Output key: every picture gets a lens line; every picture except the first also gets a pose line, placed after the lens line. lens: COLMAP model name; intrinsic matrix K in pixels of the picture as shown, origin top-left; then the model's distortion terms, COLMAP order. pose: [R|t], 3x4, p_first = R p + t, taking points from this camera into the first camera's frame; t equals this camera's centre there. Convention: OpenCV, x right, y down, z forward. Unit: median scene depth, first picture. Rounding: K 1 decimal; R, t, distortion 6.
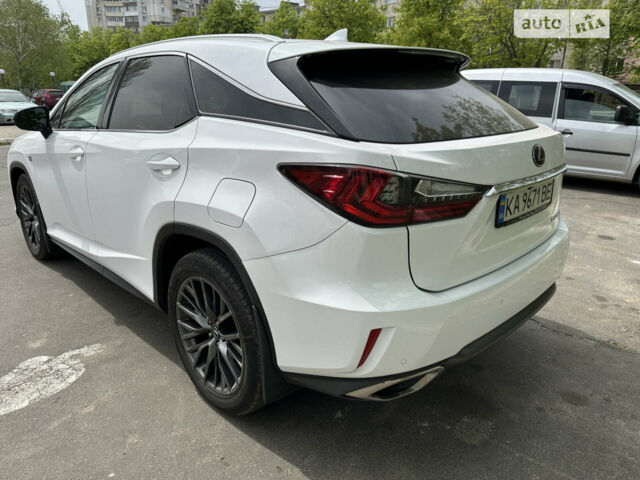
lens RADIAL K [[453.8, 0, 326.9], [0, 453.8, 237.1], [0, 0, 1]] dist [0.047486, -0.053211]
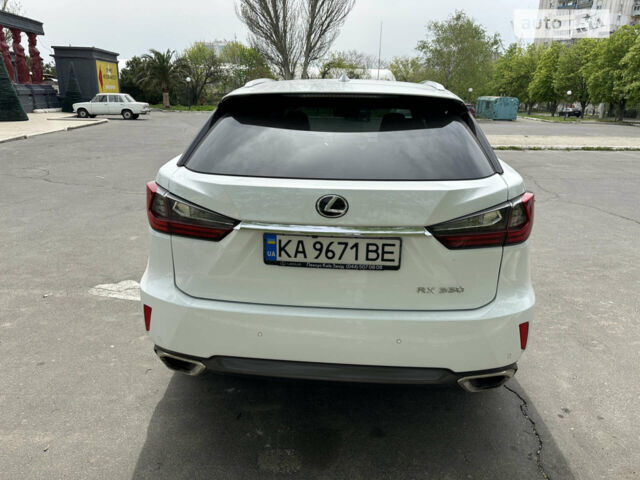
lens RADIAL K [[453.8, 0, 321.5], [0, 453.8, 237.9], [0, 0, 1]] dist [0.047486, -0.053211]
pose [[0.649212, 0.224560, -0.726703, 0.923998], [-0.242582, 0.966660, 0.081995, -0.150166], [0.720887, 0.123053, 0.682041, 0.285388]]
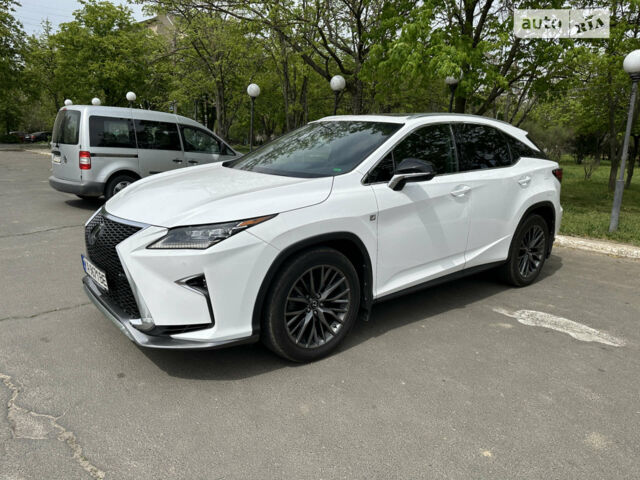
lens RADIAL K [[453.8, 0, 319.9], [0, 453.8, 243.3], [0, 0, 1]] dist [0.047486, -0.053211]
pose [[0.107420, -0.228990, 0.967483, -2.378159], [0.264778, 0.944559, 0.194166, -0.506167], [-0.958308, 0.235311, 0.162097, 1.511246]]
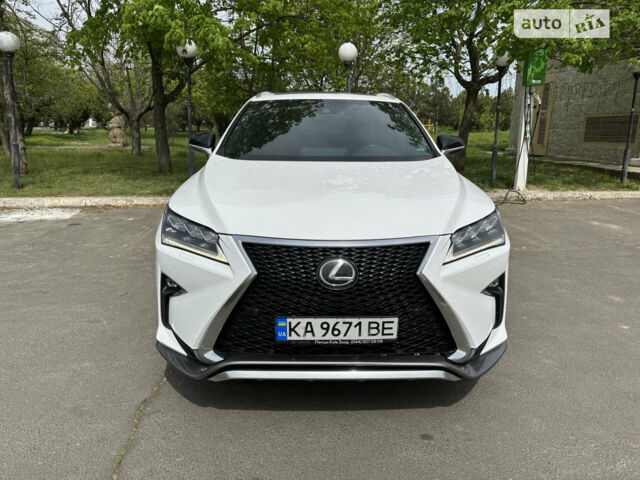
lens RADIAL K [[453.8, 0, 321.9], [0, 453.8, 238.1], [0, 0, 1]] dist [0.047486, -0.053211]
pose [[-0.709277, -0.187244, 0.679607, -1.746480], [0.199371, 0.871432, 0.448171, -0.897271], [-0.676148, 0.453371, -0.580756, 2.807136]]
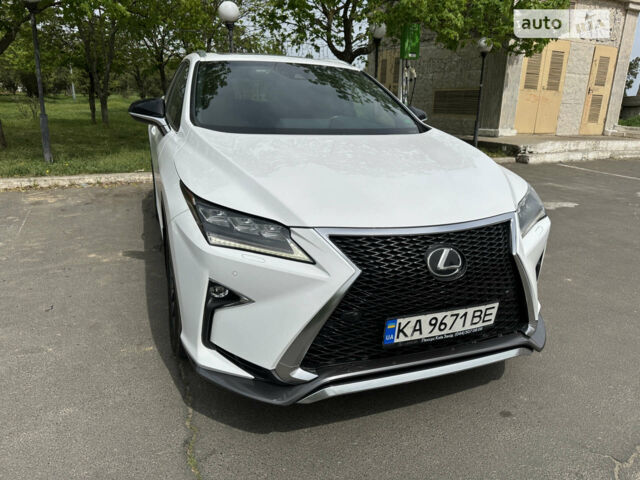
lens RADIAL K [[453.8, 0, 320.6], [0, 453.8, 242.1], [0, 0, 1]] dist [0.047486, -0.053211]
pose [[-0.905944, -0.166475, 0.389297, -1.299547], [0.088359, 0.824877, 0.558365, -0.928072], [-0.414076, 0.540245, -0.732582, 2.954961]]
